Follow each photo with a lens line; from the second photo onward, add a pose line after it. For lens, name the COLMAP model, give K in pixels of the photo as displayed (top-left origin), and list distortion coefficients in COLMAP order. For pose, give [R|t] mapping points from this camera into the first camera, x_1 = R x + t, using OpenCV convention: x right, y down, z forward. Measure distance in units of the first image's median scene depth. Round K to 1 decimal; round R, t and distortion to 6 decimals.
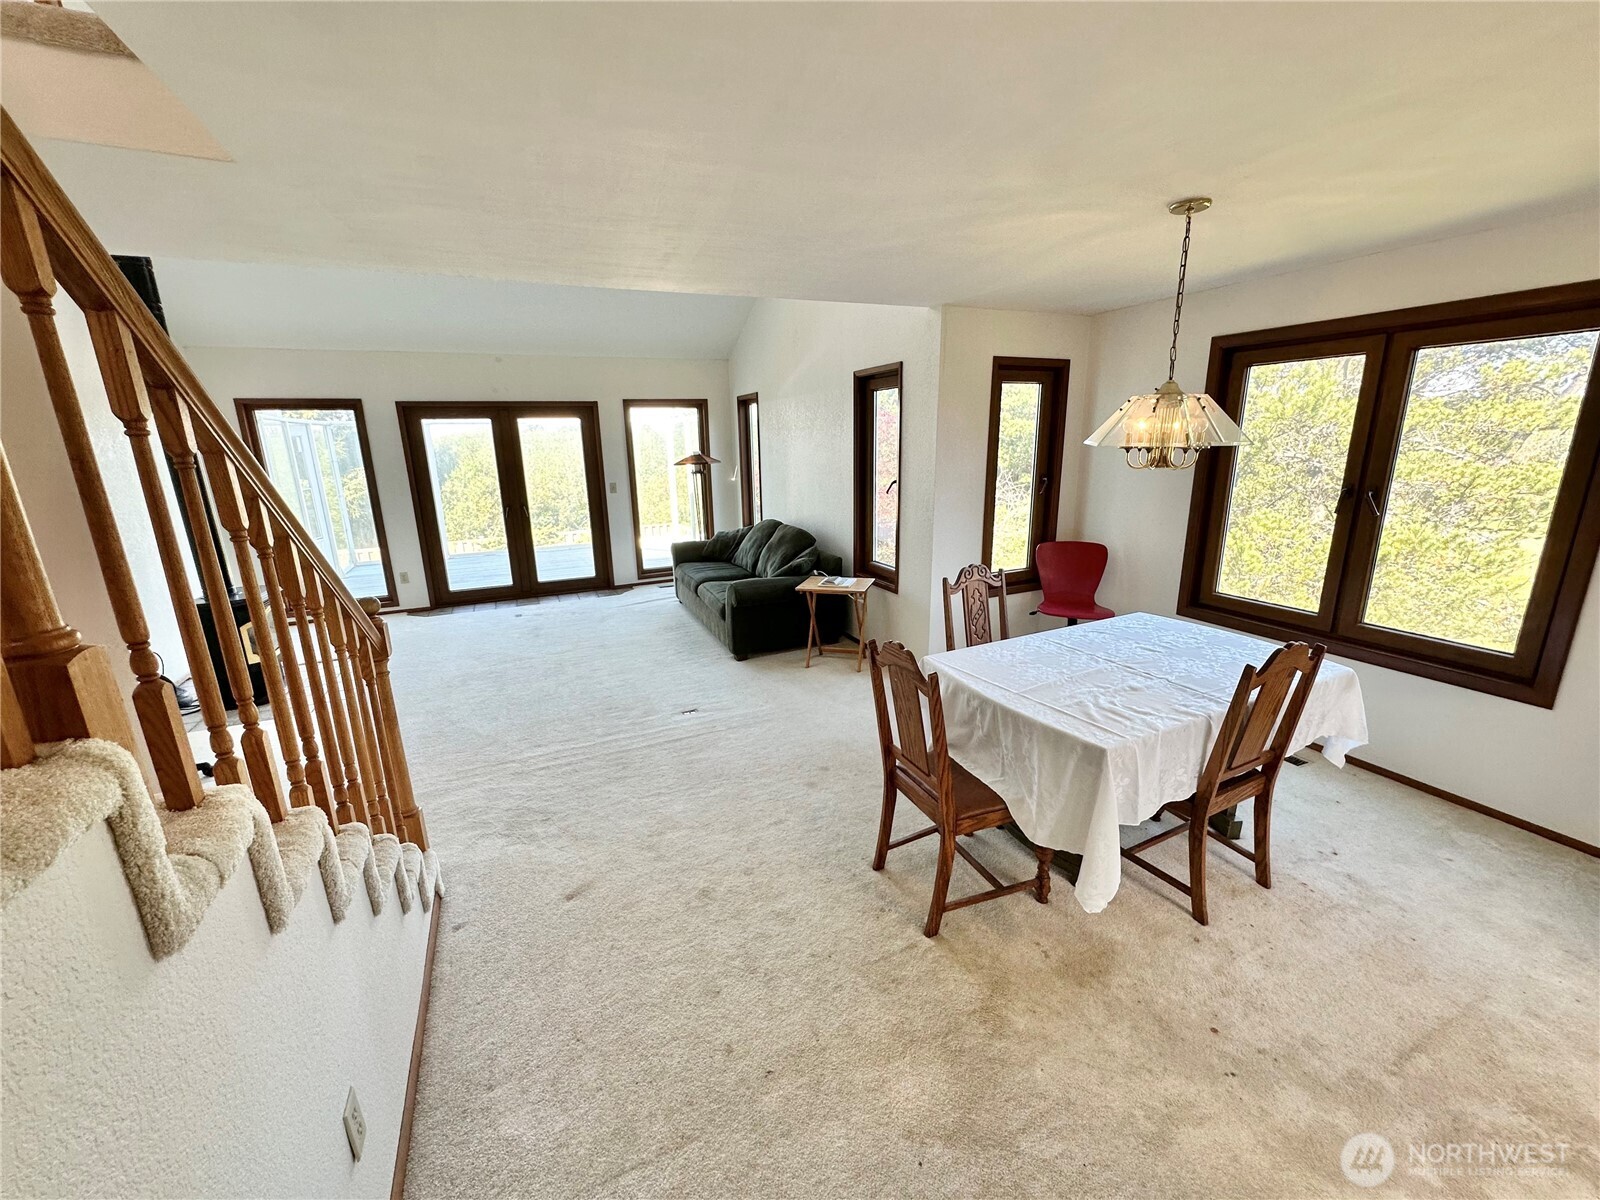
lens RADIAL K [[639.3, 0, 800.0], [0, 639.3, 600.0], [0, 0, 1]] dist [-0.004171, 0.001085]
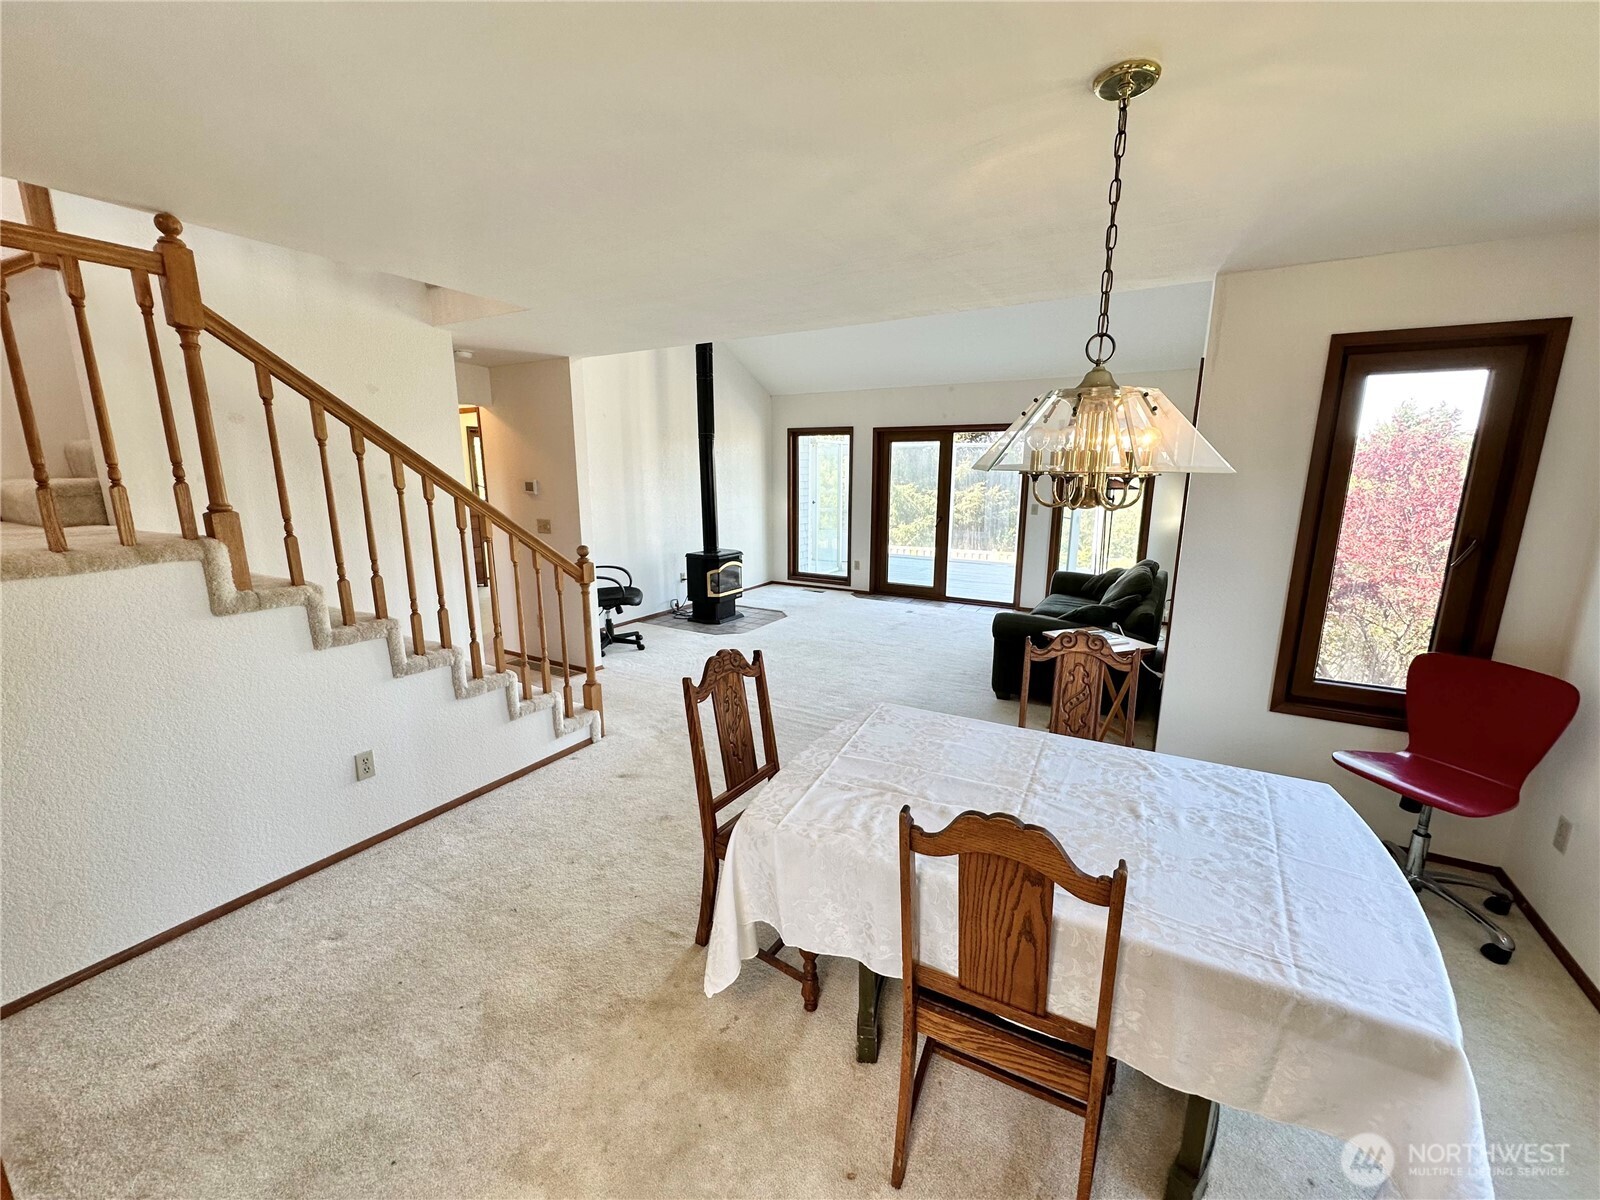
lens RADIAL K [[639.3, 0, 800.0], [0, 639.3, 600.0], [0, 0, 1]] dist [-0.004171, 0.001085]
pose [[0.576533, 0.189602, -0.794771, 0.375271], [-0.216759, 0.973343, 0.074964, -0.042318], [0.787798, 0.129054, 0.602262, 0.168907]]
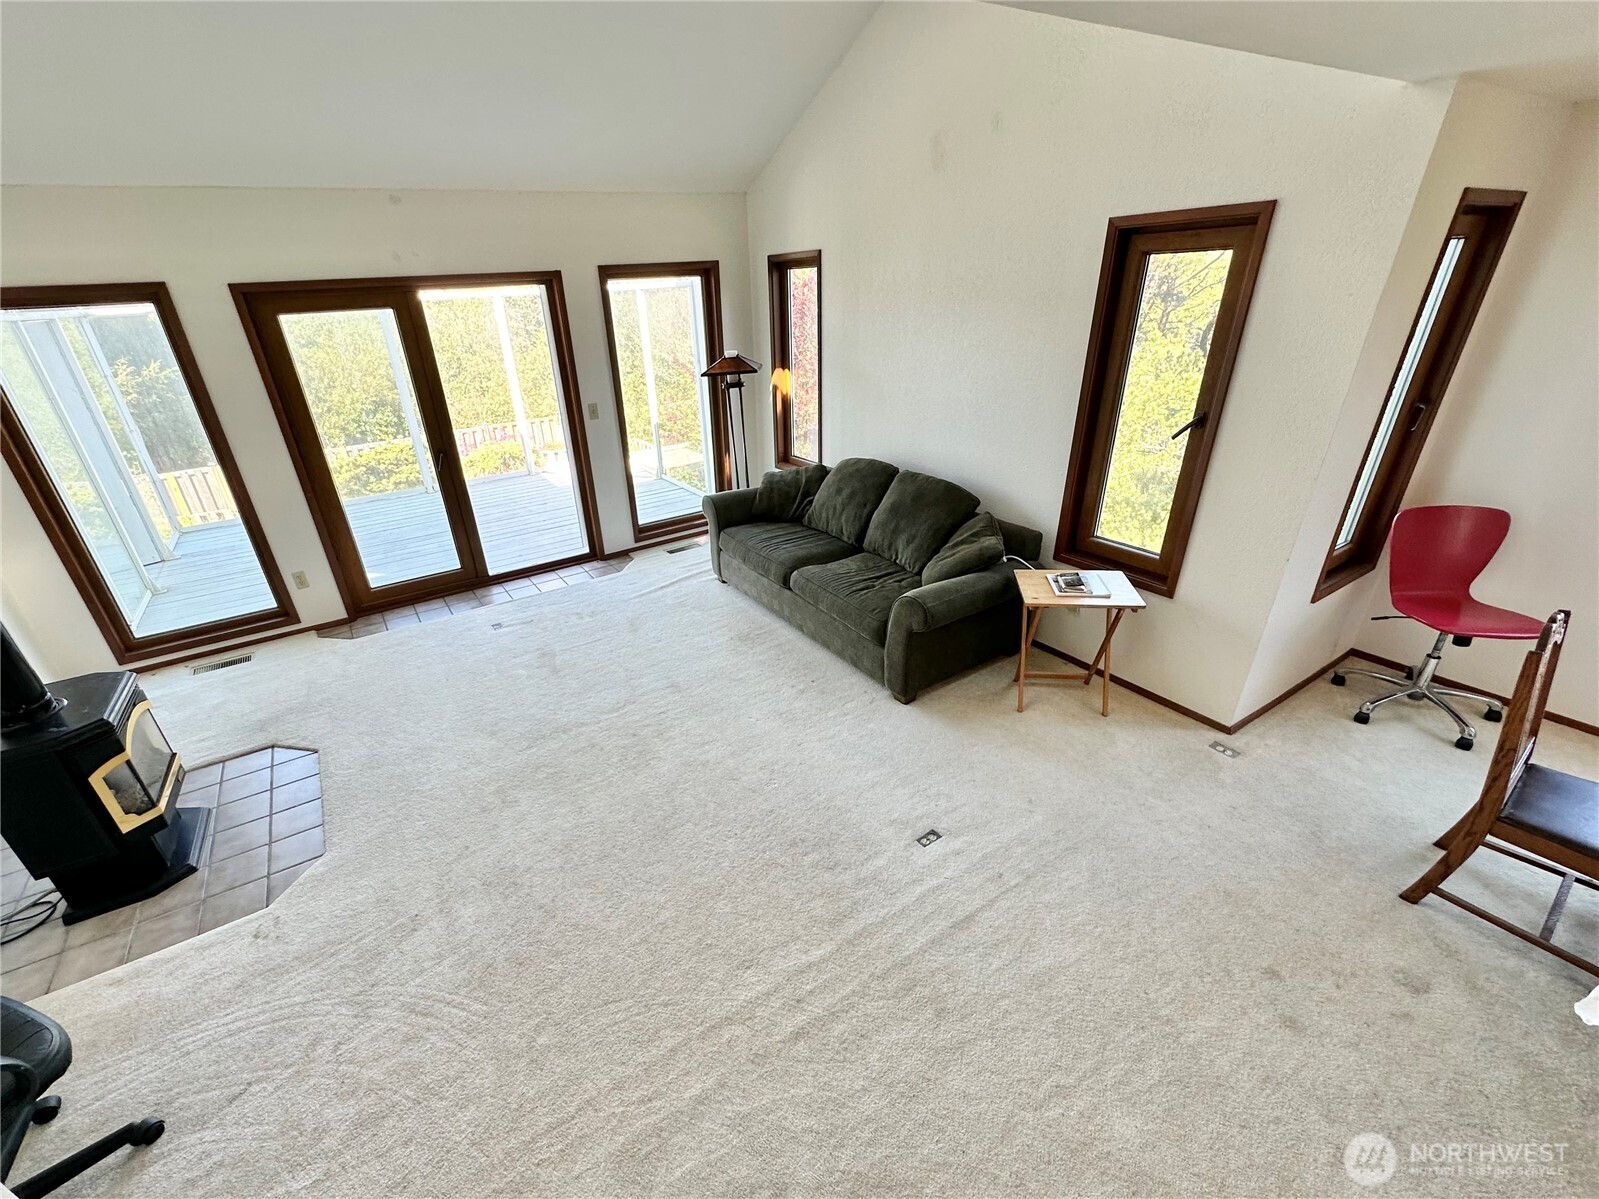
lens RADIAL K [[677.2, 0, 752.1], [0, 677.2, 638.3], [0, 0, 1]] dist [-0.003518, -0.000102]
pose [[0.990268, -0.084706, 0.110432, -0.274363], [0.057356, 0.971327, 0.230727, -0.120152], [-0.126809, -0.222147, 0.966732, 0.297027]]
